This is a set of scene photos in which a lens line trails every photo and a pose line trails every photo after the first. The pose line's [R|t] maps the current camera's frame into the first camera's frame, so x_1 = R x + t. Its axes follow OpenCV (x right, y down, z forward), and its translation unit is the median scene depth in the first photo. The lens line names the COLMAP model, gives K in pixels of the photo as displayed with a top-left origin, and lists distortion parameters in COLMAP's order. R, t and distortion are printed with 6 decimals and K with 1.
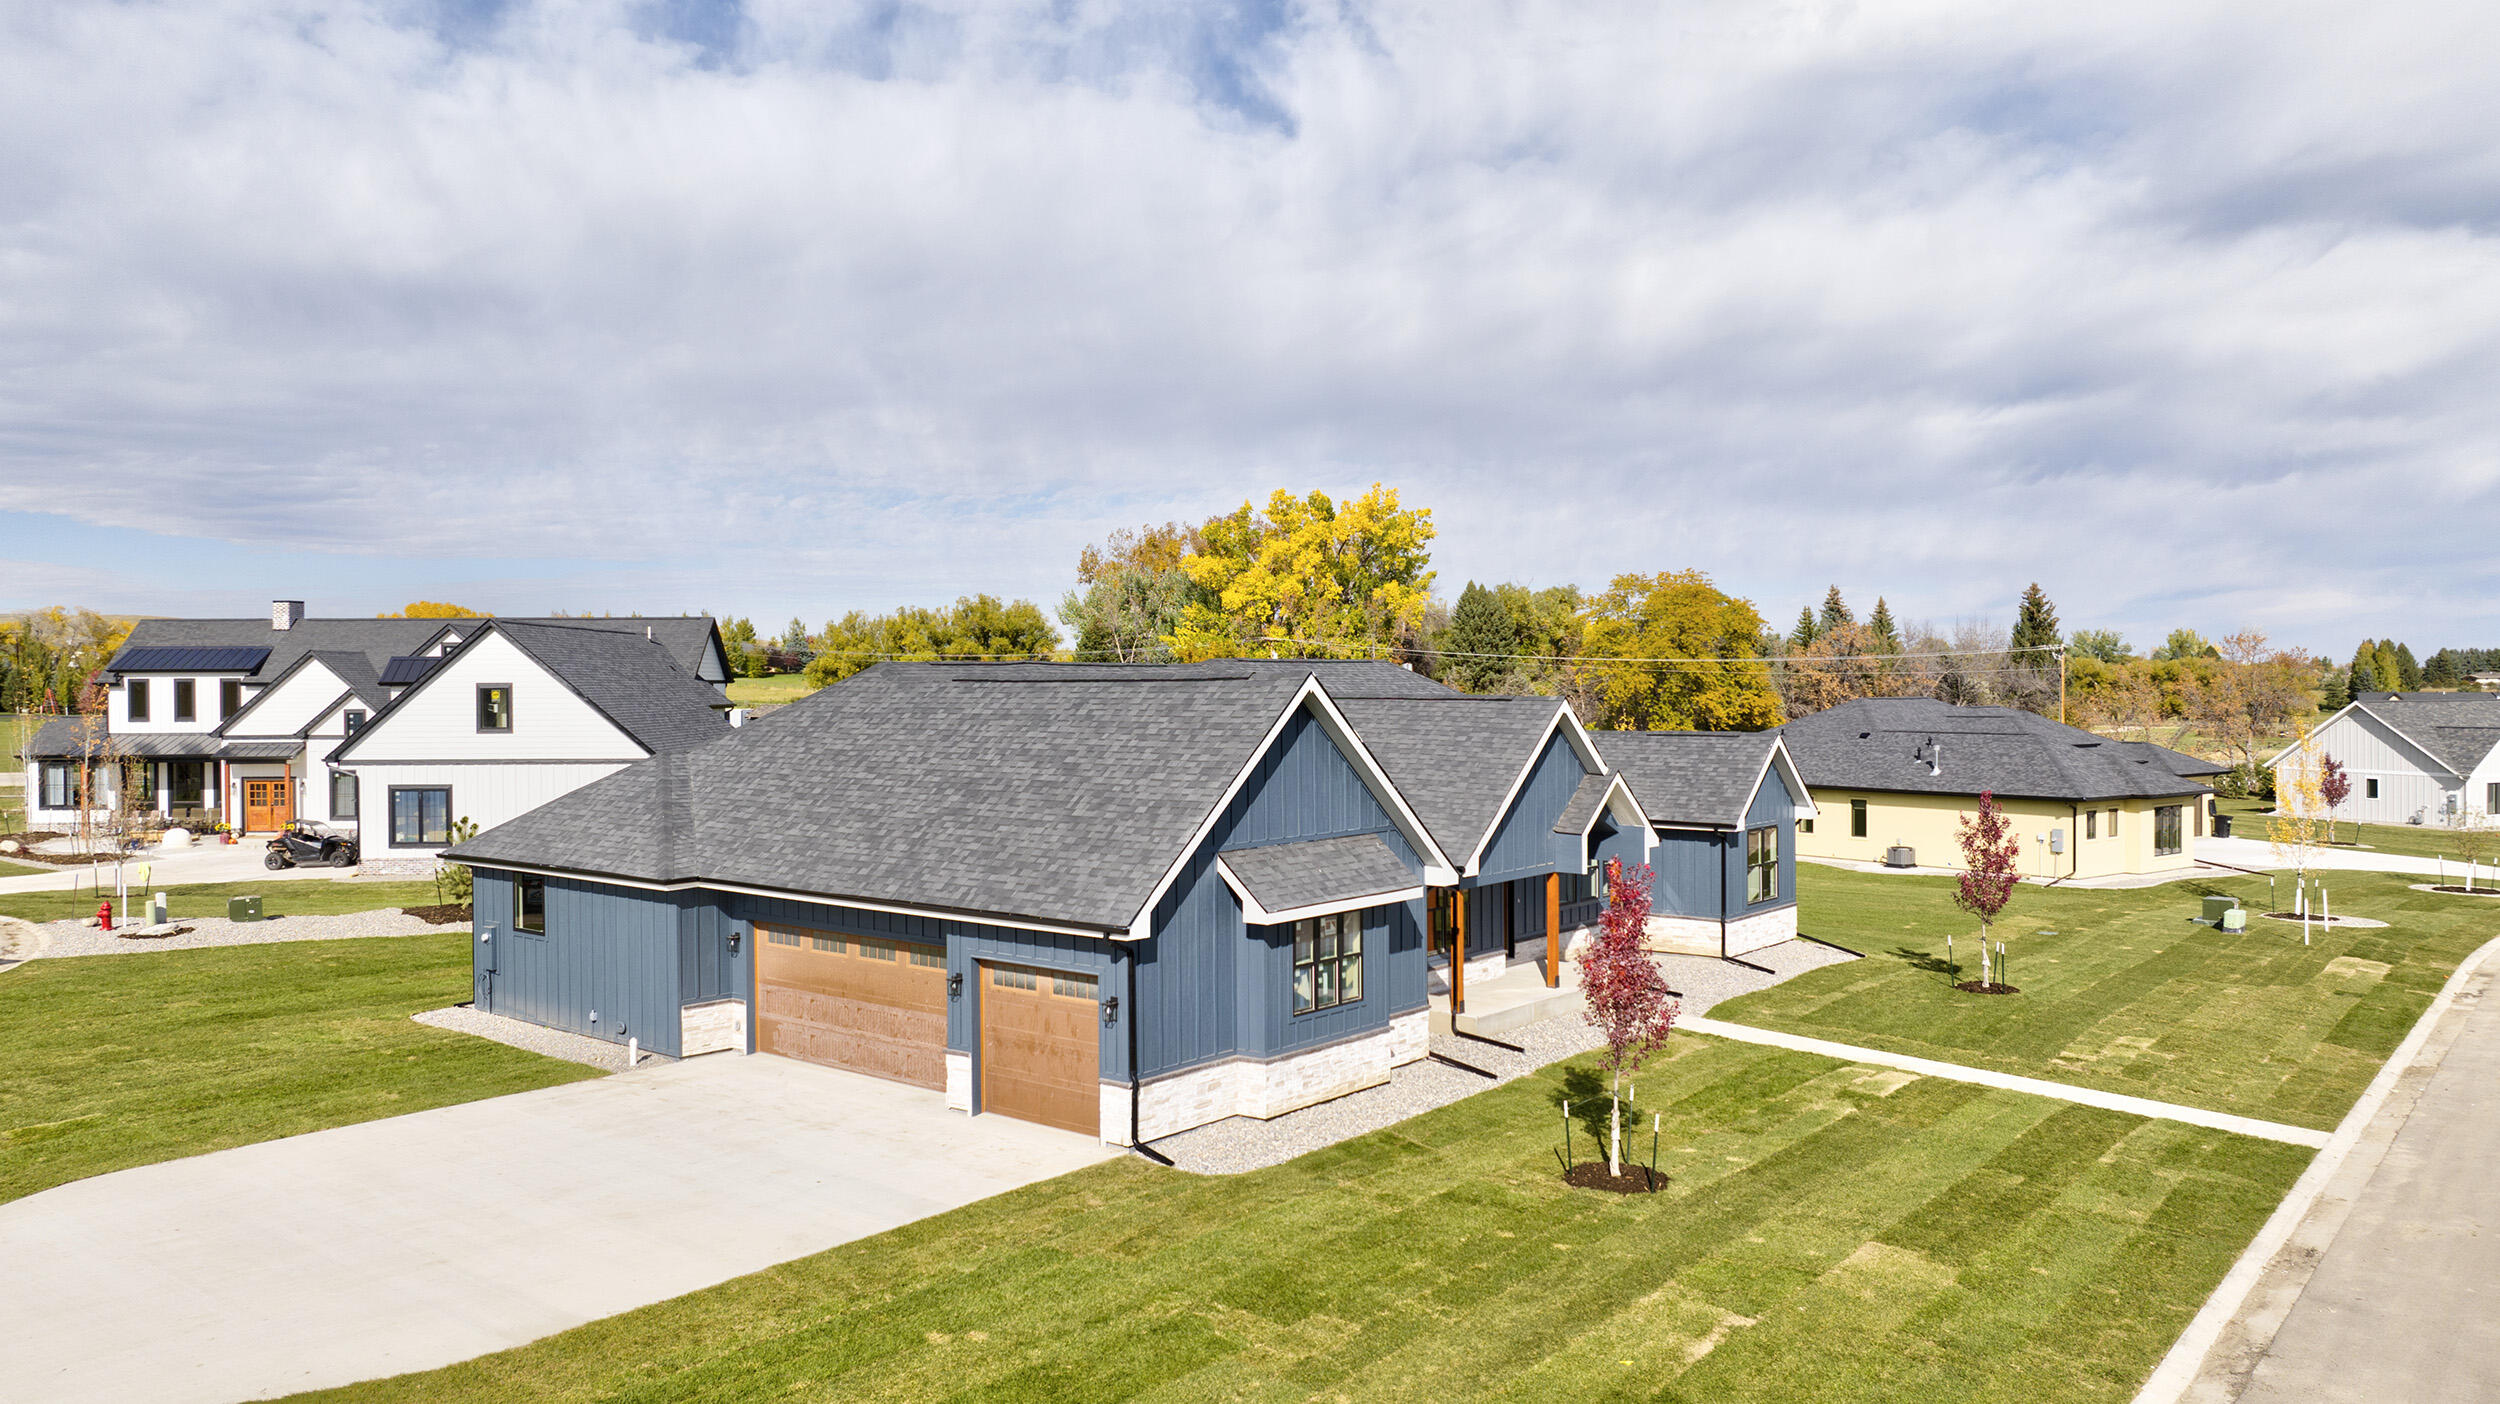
lens RADIAL K [[1751.6, 0, 1250.0], [0, 1751.6, 702.0], [0, 0, 1]] dist [-0.012311, -0.002882]
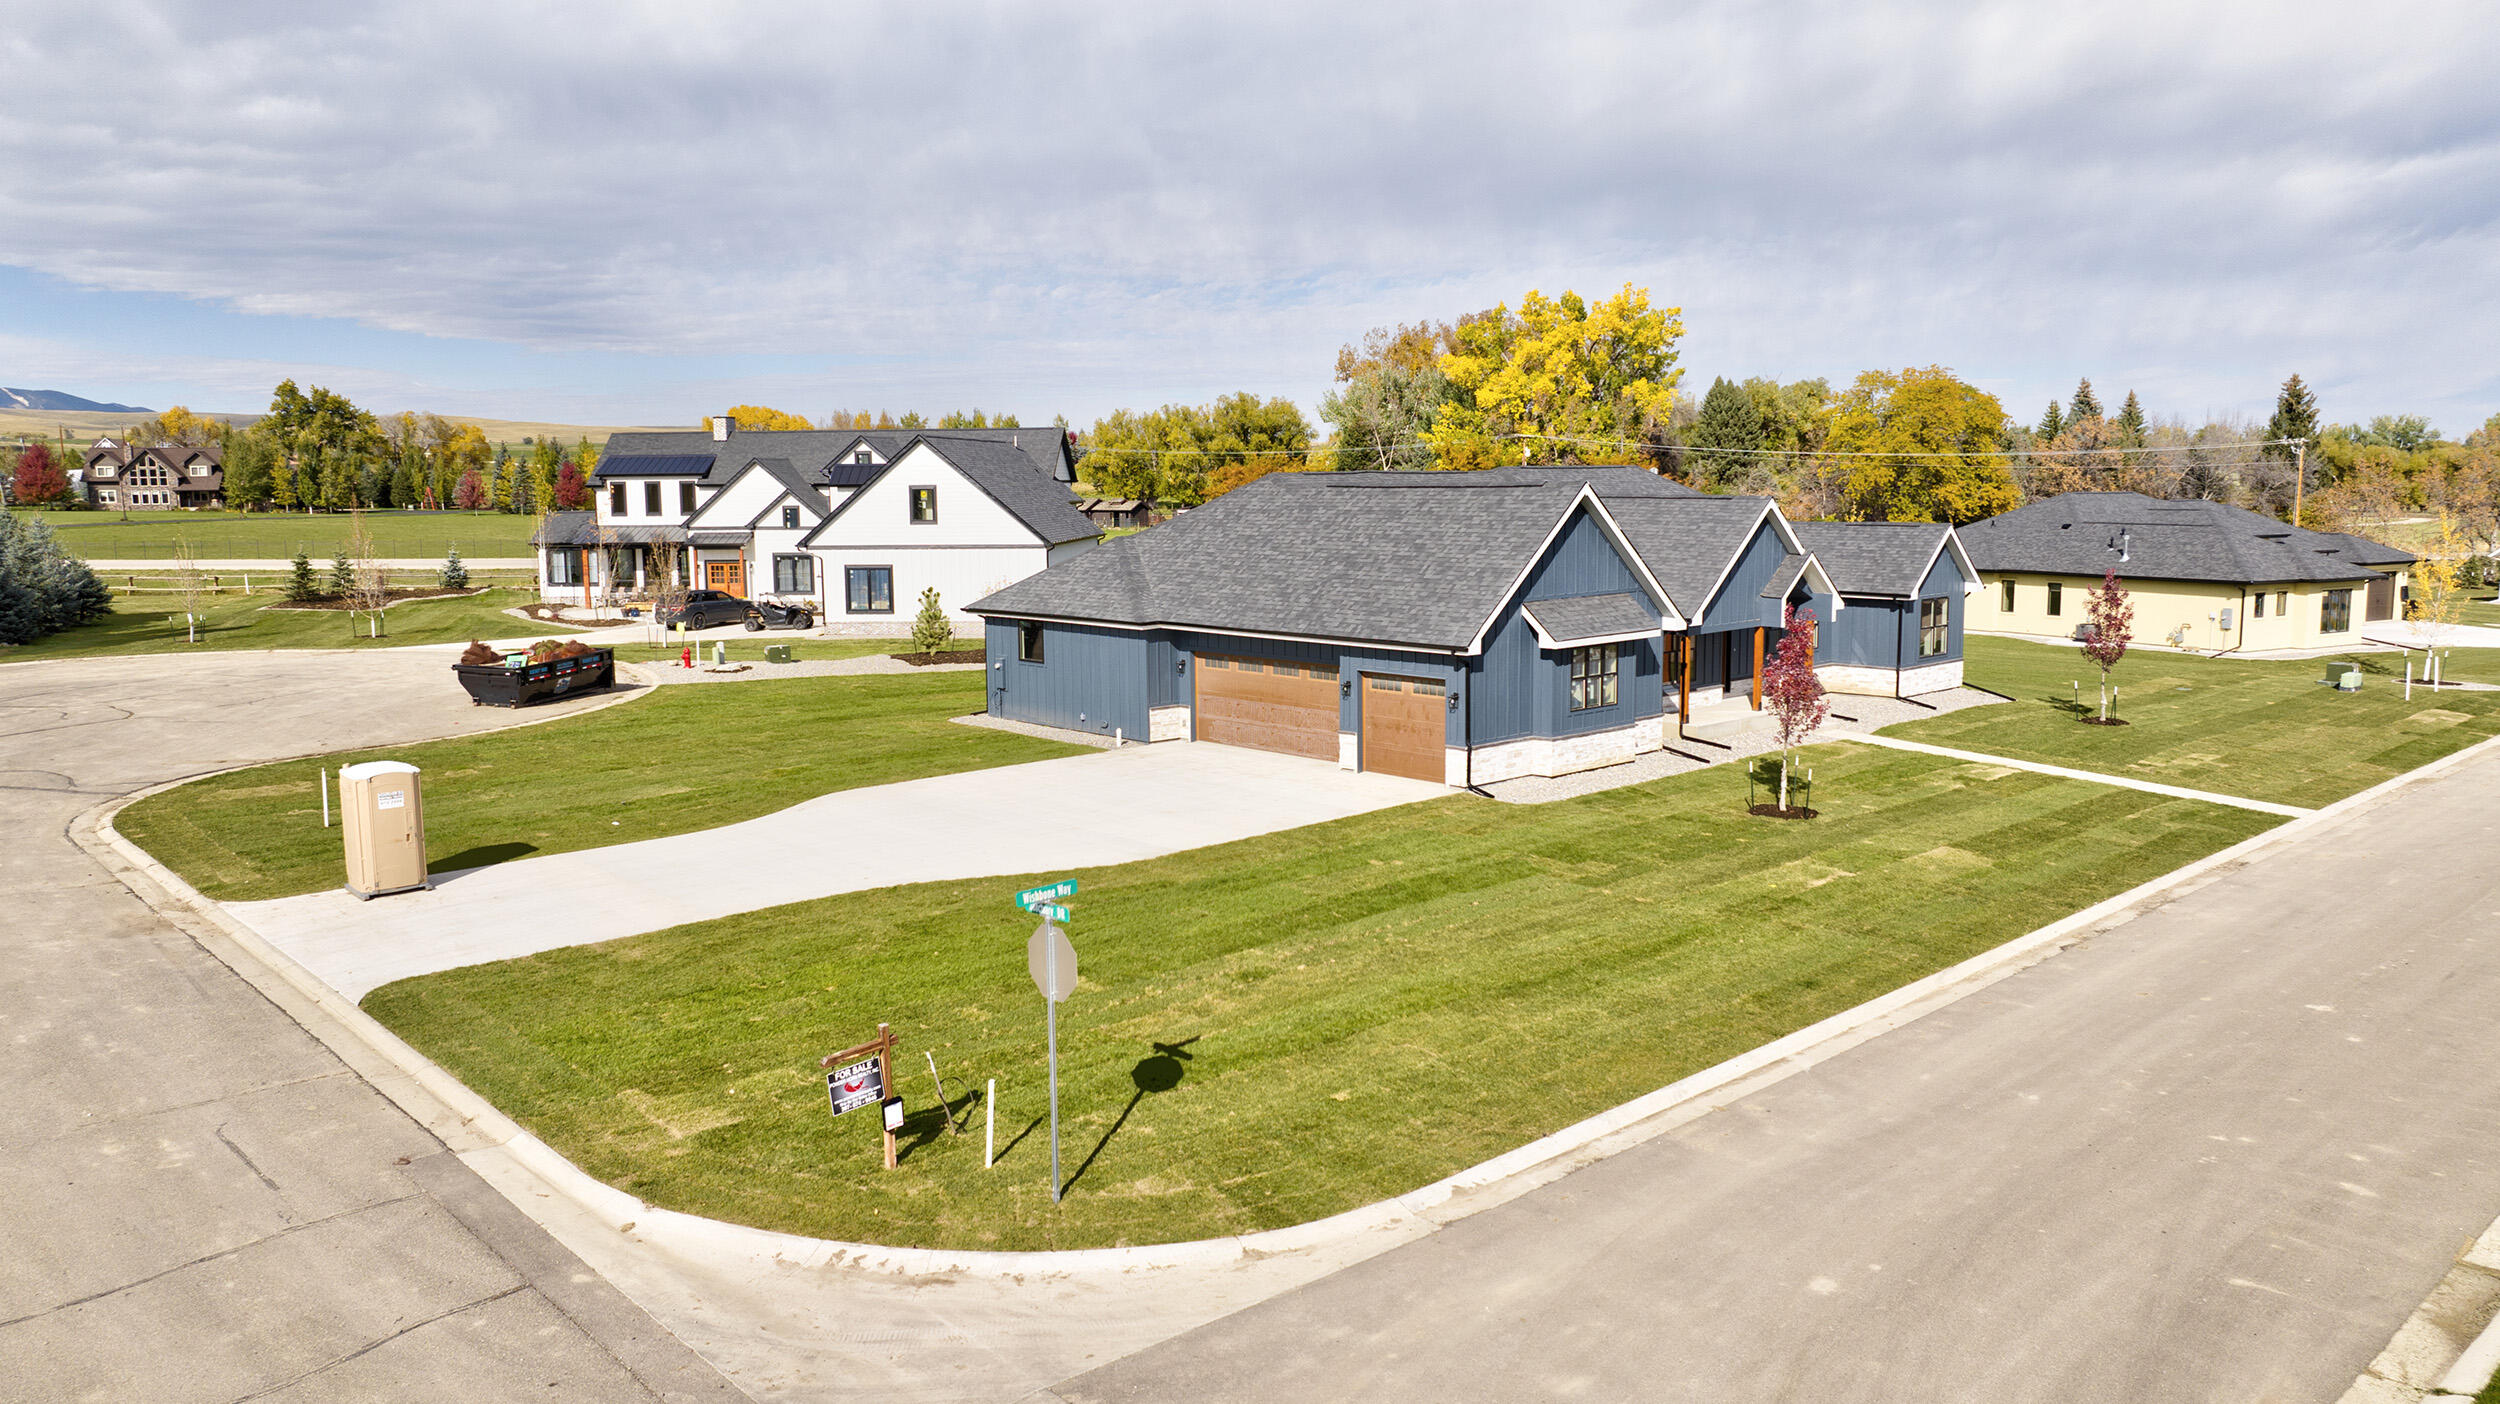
lens RADIAL K [[1751.6, 0, 1250.0], [0, 1751.6, 702.0], [0, 0, 1]] dist [-0.012311, -0.002882]
pose [[0.990832, 0.012848, -0.134490, -0.019937], [0.003120, 0.993027, 0.117849, -0.003209], [0.135067, -0.117188, 0.983882, -0.224849]]
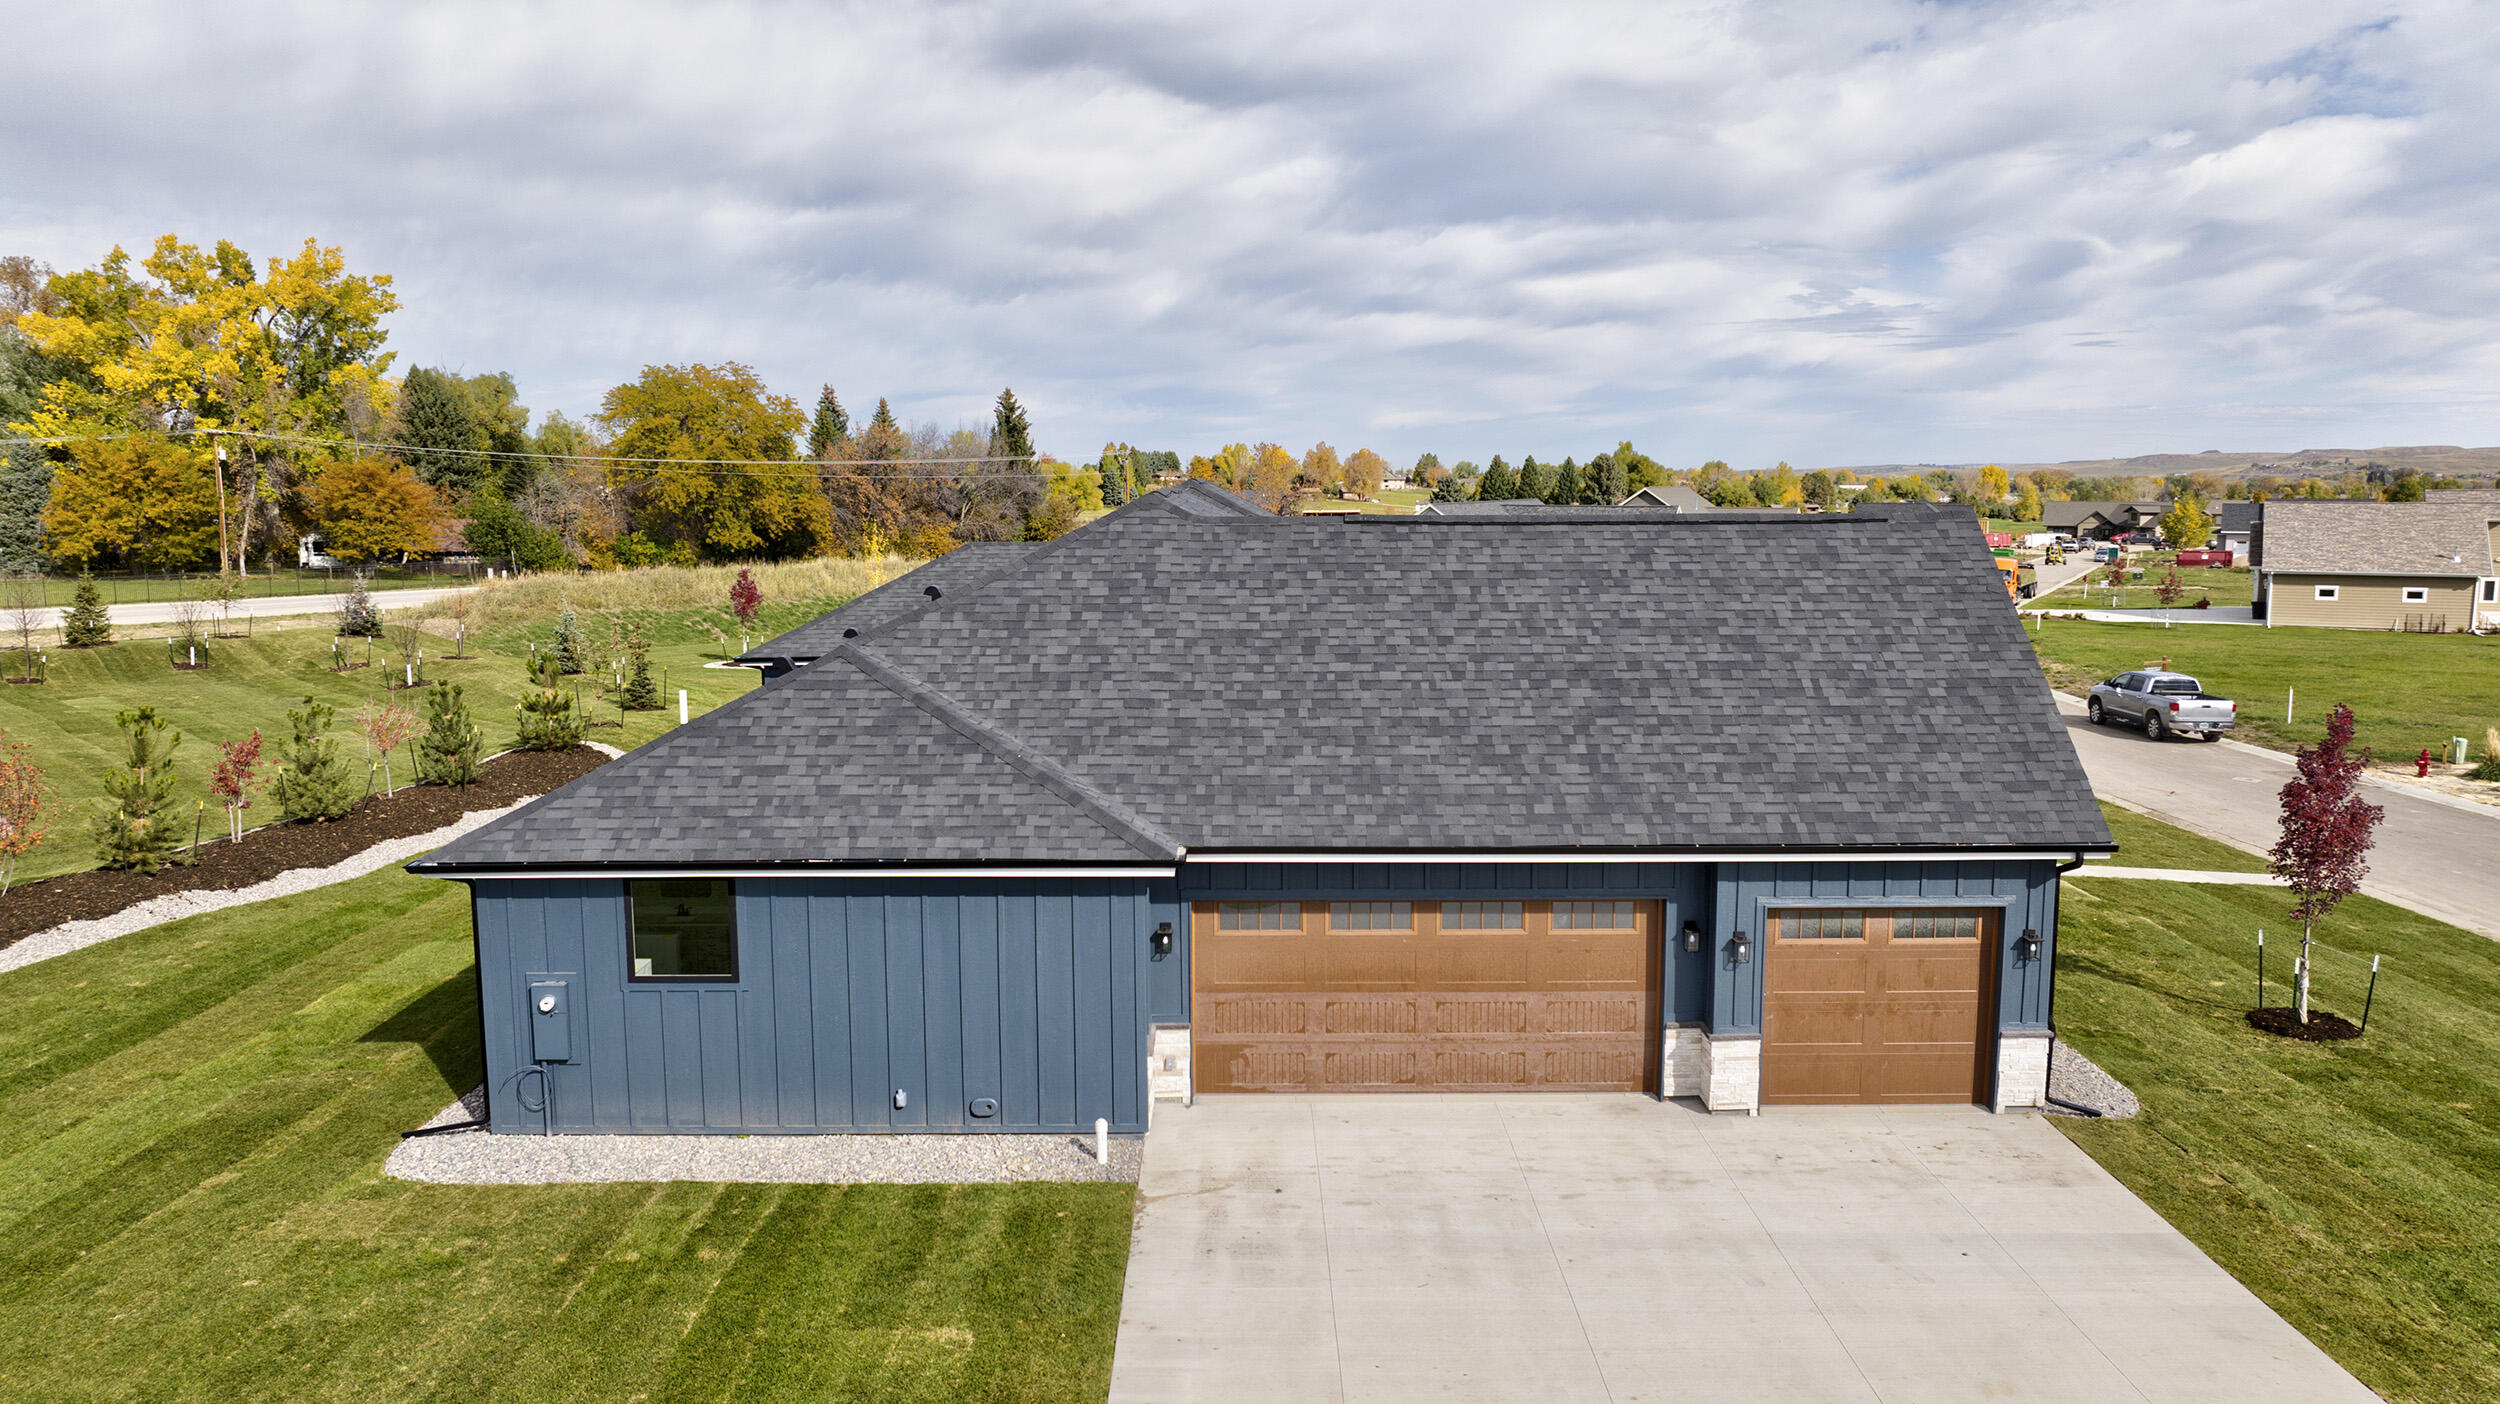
lens RADIAL K [[1737.4, 0, 1250.0], [0, 1737.4, 702.0], [0, 0, 1]] dist [-0.005065, 0.000058]
pose [[0.768334, -0.081344, 0.634859, -0.339259], [0.006546, 0.992838, 0.119290, -0.012754], [-0.640016, -0.087499, 0.763363, 0.253254]]
